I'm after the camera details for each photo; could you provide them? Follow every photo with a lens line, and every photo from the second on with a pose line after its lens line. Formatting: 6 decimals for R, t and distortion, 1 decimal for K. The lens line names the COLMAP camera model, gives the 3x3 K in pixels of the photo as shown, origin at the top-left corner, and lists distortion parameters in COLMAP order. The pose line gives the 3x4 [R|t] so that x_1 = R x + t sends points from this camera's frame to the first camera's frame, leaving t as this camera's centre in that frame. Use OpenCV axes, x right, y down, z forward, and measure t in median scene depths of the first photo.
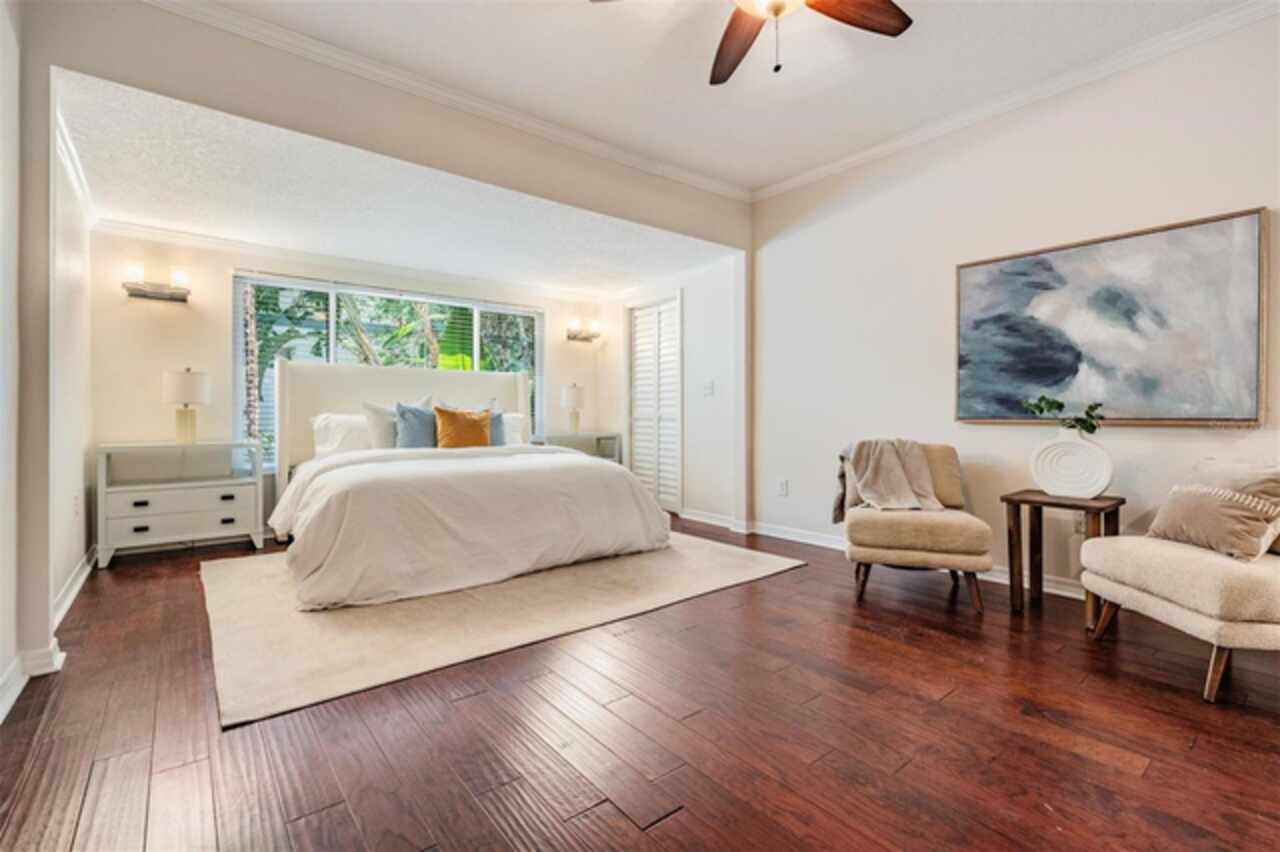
lens RADIAL K [[570.2, 0, 638.4], [0, 570.2, 418.0], [0, 0, 1]] dist [-0.000512, -0.000028]
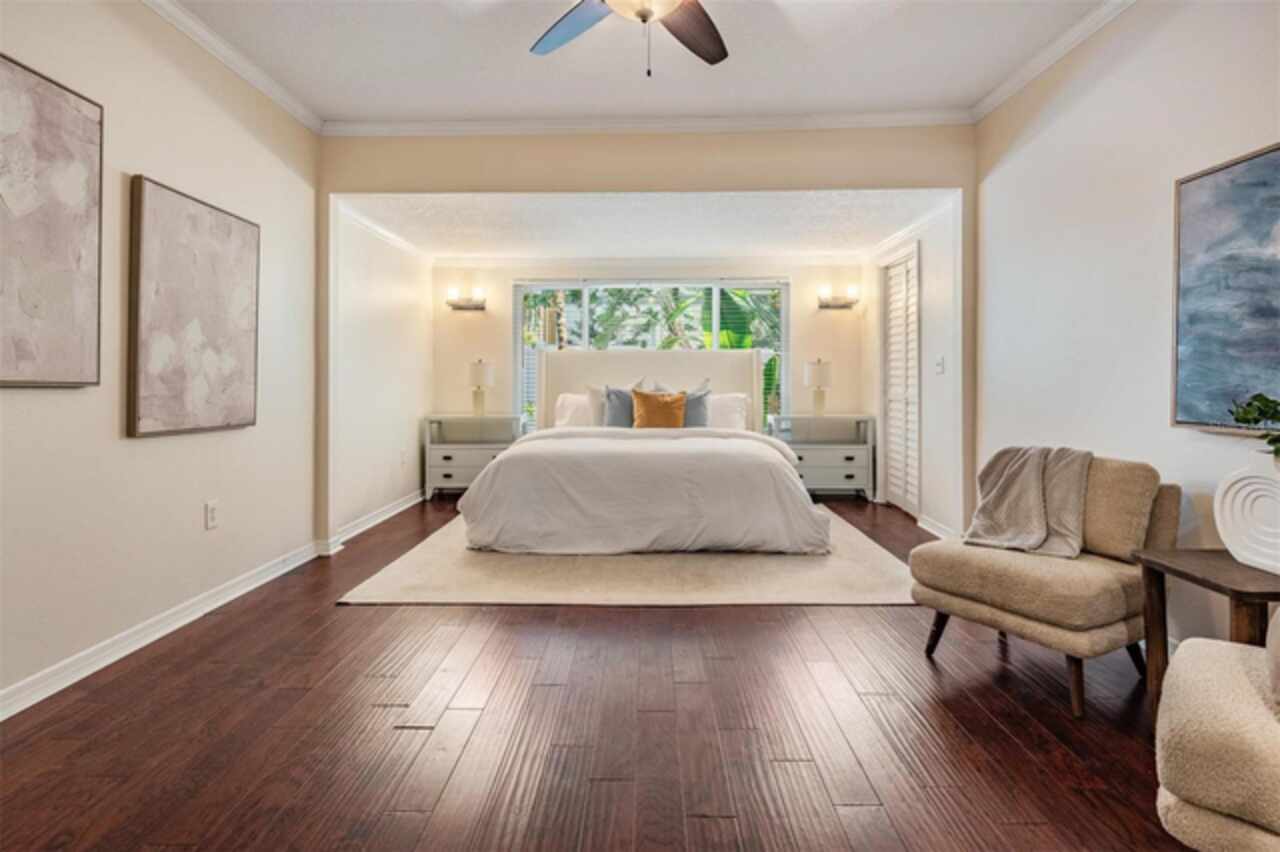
lens RADIAL K [[649.7, 0, 638.3], [0, 649.7, 382.9], [0, 0, 1]] dist [-0.001813, -0.000576]
pose [[0.771295, 0.002818, -0.636471, 0.449302], [-0.001846, 0.999996, 0.002191, -0.034686], [0.636475, -0.000515, 0.771297, 0.051450]]
